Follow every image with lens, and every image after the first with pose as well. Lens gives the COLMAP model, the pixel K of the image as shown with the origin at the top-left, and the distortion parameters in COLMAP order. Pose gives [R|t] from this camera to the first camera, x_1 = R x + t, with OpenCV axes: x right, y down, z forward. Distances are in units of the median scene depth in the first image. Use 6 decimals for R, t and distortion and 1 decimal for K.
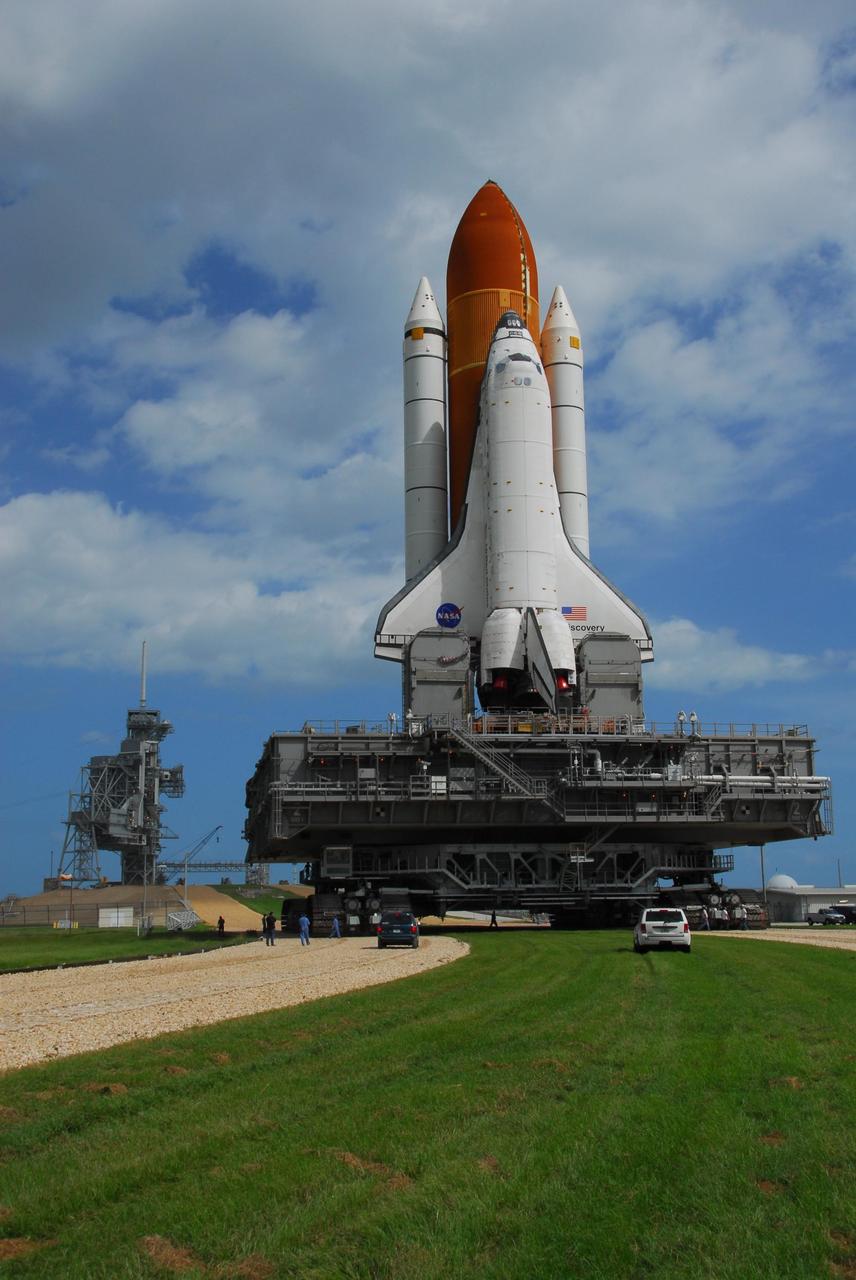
lens RADIAL K [[1433.7, 0, 432.1], [0, 1433.7, 619.6], [0, 0, 1]] dist [0.004767, 0.006521]
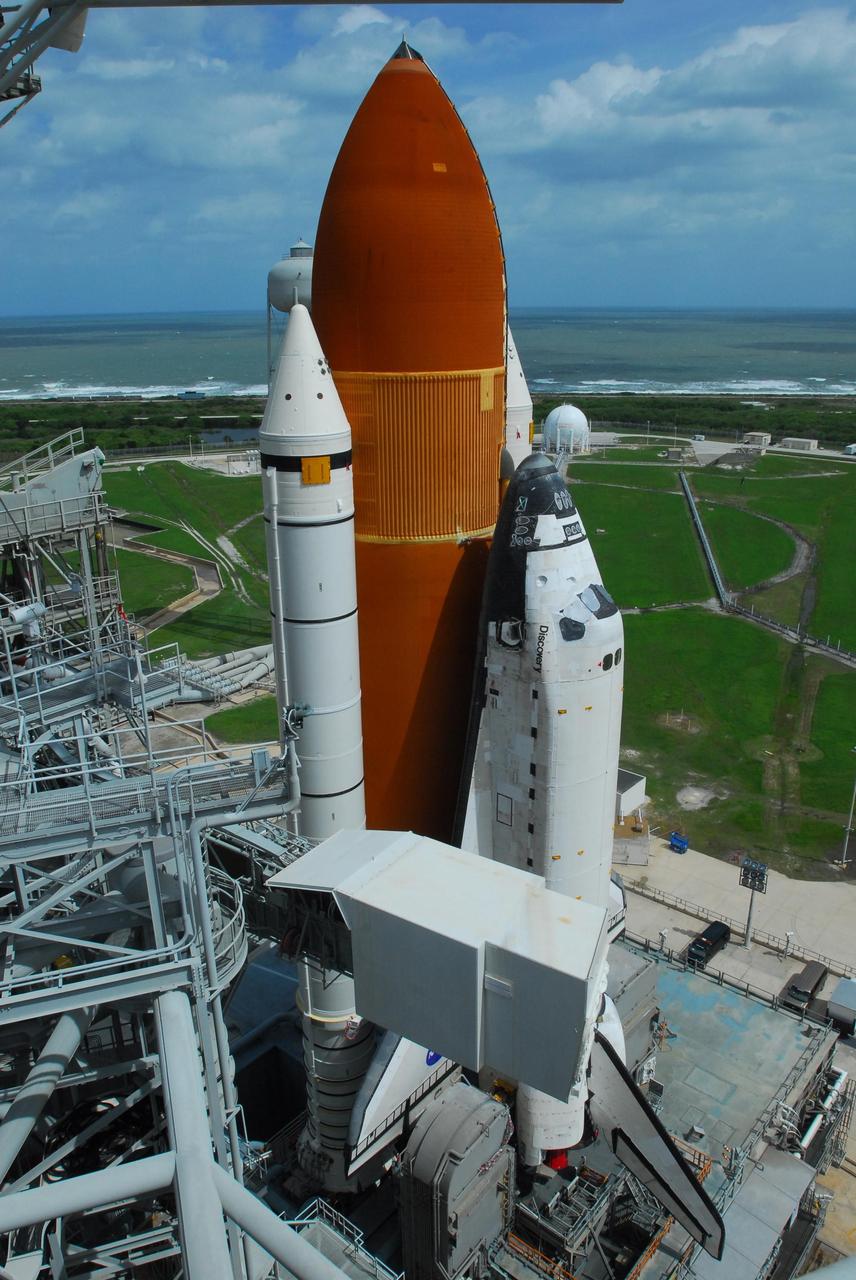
lens RADIAL K [[906.7, 0, 428.0], [0, 906.7, 640.0], [0, 0, 1]] dist [-0.004133, -0.002893]
pose [[0.747926, -0.214504, 0.628168, -0.200196], [-0.135350, 0.877181, 0.460689, -0.338929], [-0.649836, -0.429584, 0.627033, 0.925483]]
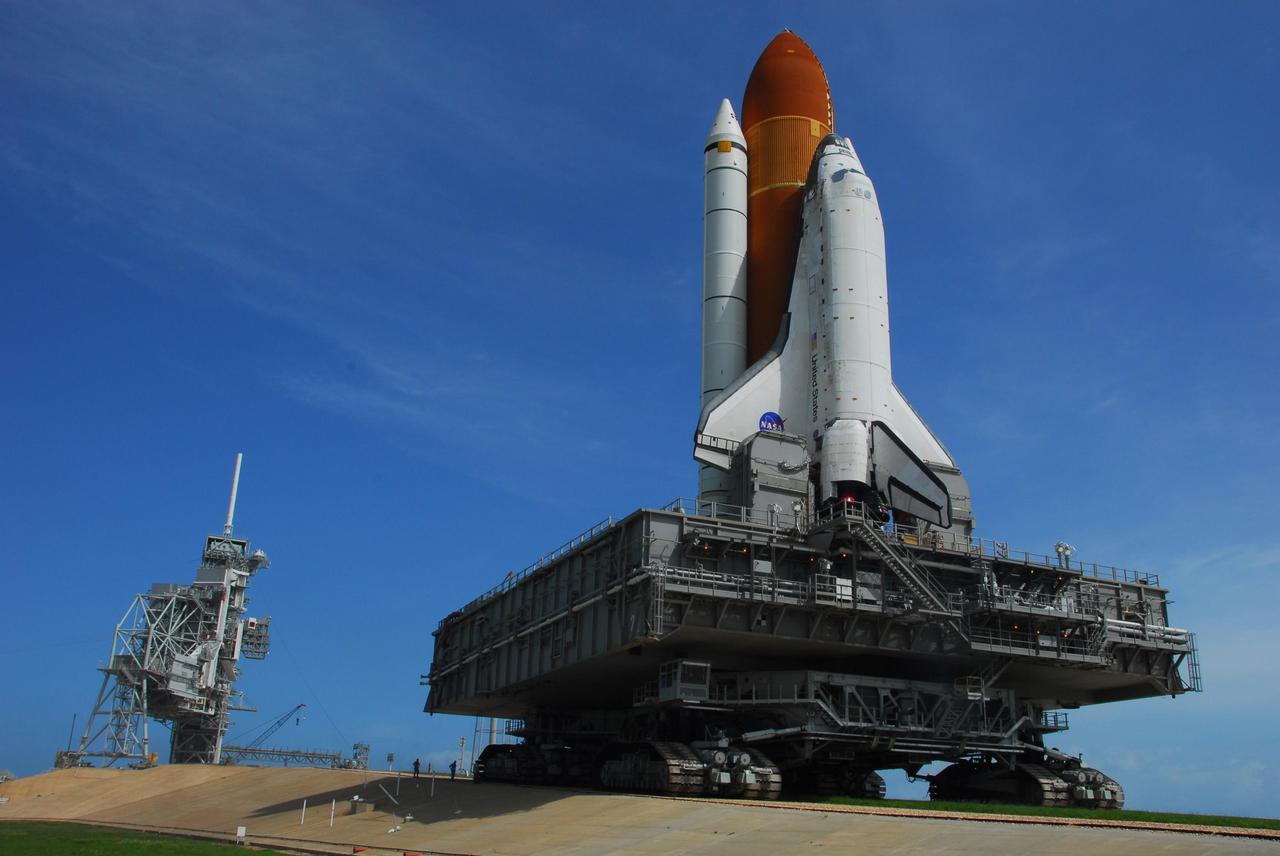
lens RADIAL K [[1135.7, 0, 640.0], [0, 1135.7, 428.0], [0, 0, 1]] dist [-0.074899, 0.005922]
pose [[0.965243, 0.130303, 0.226555, -0.248546], [-0.095264, 0.982626, -0.159283, 0.129990], [-0.243374, 0.132164, 0.960886, 0.373401]]
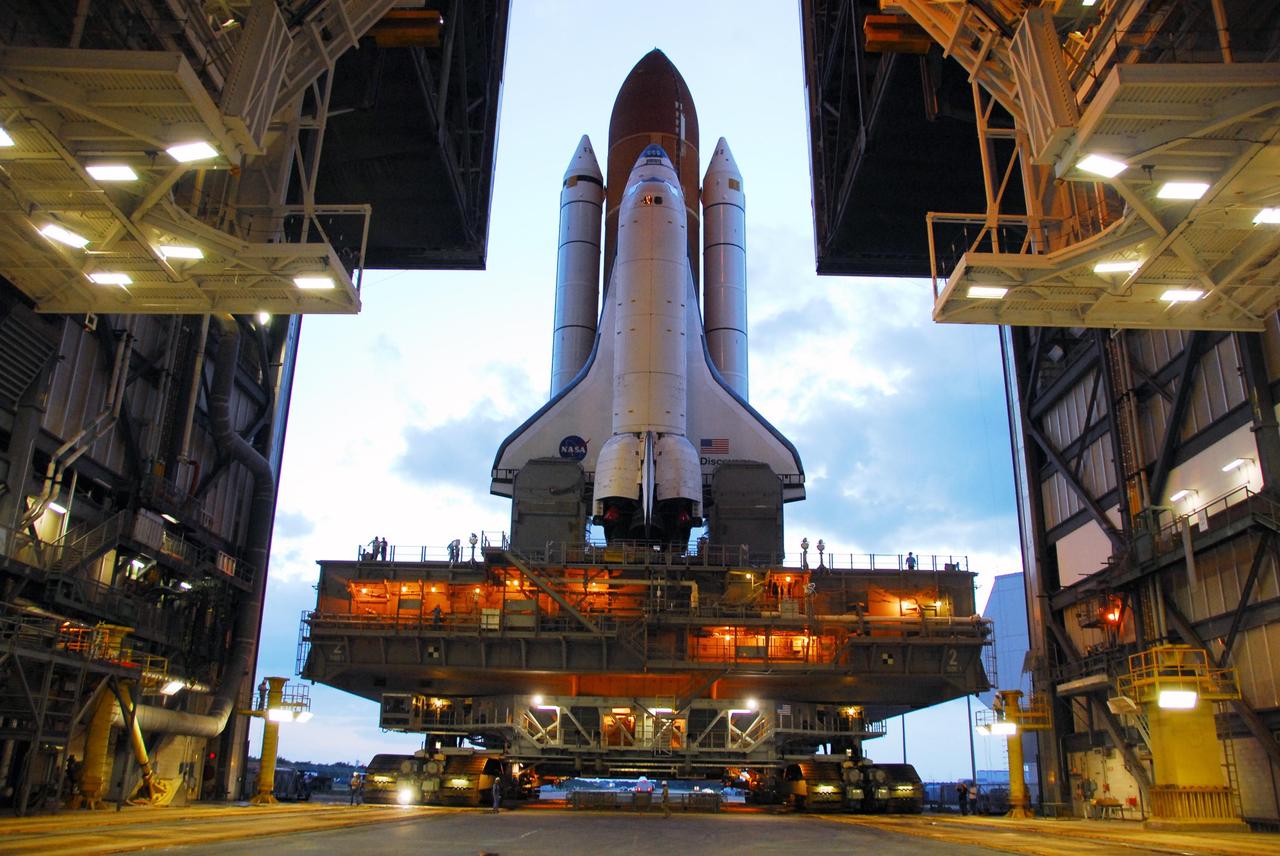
lens RADIAL K [[1037.2, 0, 640.0], [0, 1037.2, 428.0], [0, 0, 1]] dist [-0.128275, 0.000086]
pose [[0.985581, -0.025094, -0.167333, 0.180257], [0.001449, 0.990157, -0.139954, 0.083998], [0.169198, 0.137693, 0.975916, 0.392470]]
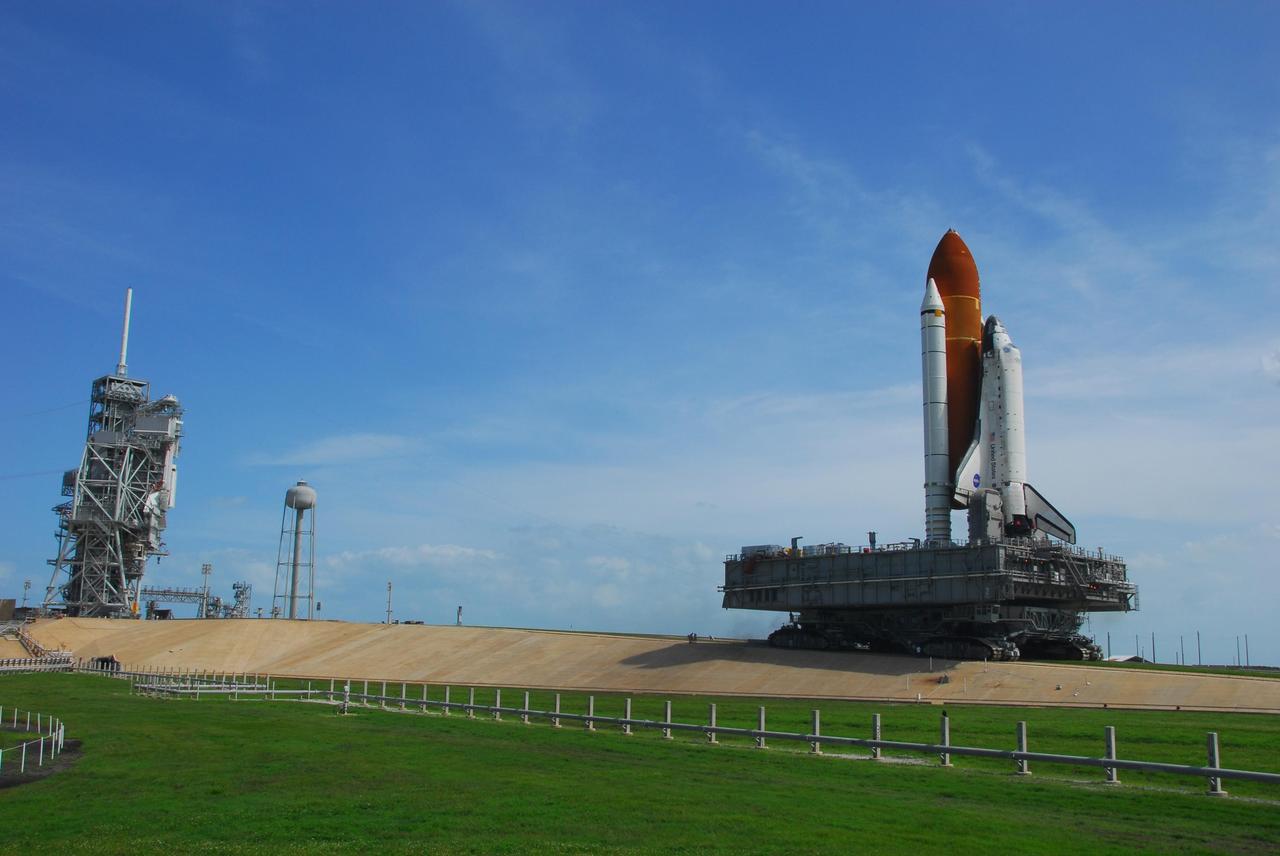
lens RADIAL K [[1270.8, 0, 641.4], [0, 1270.8, 431.9], [0, 0, 1]] dist [-0.017300, -0.009924]
pose [[0.797890, 0.131219, 0.588348, -1.404766], [-0.142194, 0.989447, -0.027839, 0.045245], [-0.585792, -0.061447, 0.808129, -0.054273]]
